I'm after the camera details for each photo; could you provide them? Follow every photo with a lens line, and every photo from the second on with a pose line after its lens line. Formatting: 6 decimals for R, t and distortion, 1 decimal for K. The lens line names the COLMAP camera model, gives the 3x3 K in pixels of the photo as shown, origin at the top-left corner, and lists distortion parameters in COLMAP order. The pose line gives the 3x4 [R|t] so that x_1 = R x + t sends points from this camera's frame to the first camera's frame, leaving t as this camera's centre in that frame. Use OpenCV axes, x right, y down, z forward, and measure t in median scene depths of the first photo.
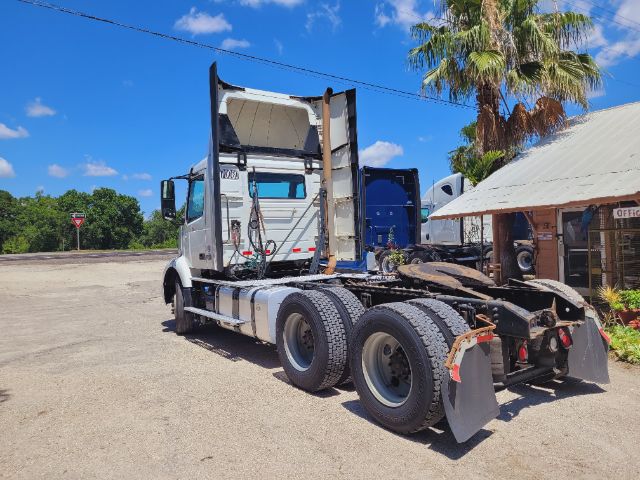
lens RADIAL K [[494.5, 0, 320.0], [0, 494.5, 240.0], [0, 0, 1]] dist [0.022448, -0.004765]
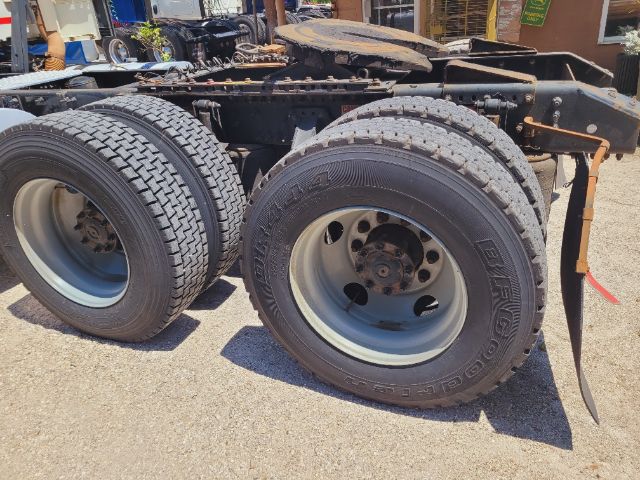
lens RADIAL K [[477.8, 0, 321.3], [0, 477.8, 220.8], [0, 0, 1]] dist [0.025826, -0.005970]
pose [[0.832358, -0.256968, 0.491068, -0.042919], [0.051368, 0.917977, 0.393293, 0.030540], [-0.551852, -0.302136, 0.777286, 0.415624]]
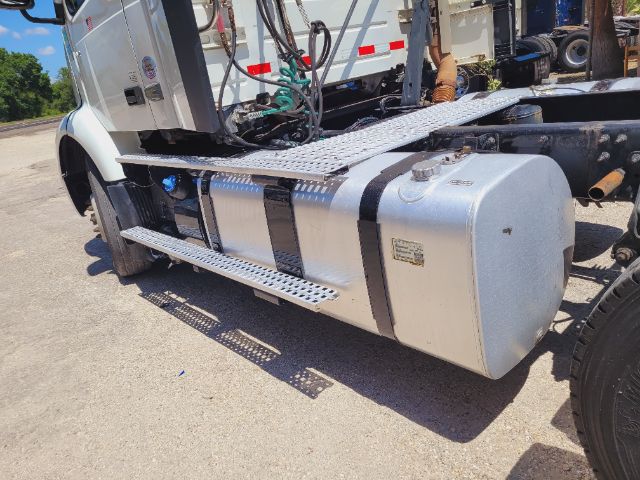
lens RADIAL K [[494.5, 0, 320.0], [0, 494.5, 240.0], [0, 0, 1]] dist [0.022448, -0.004765]
pose [[0.983526, -0.161186, 0.081824, -0.149623], [0.127130, 0.938575, 0.320804, 0.032559], [-0.128507, -0.305116, 0.943605, 0.602900]]
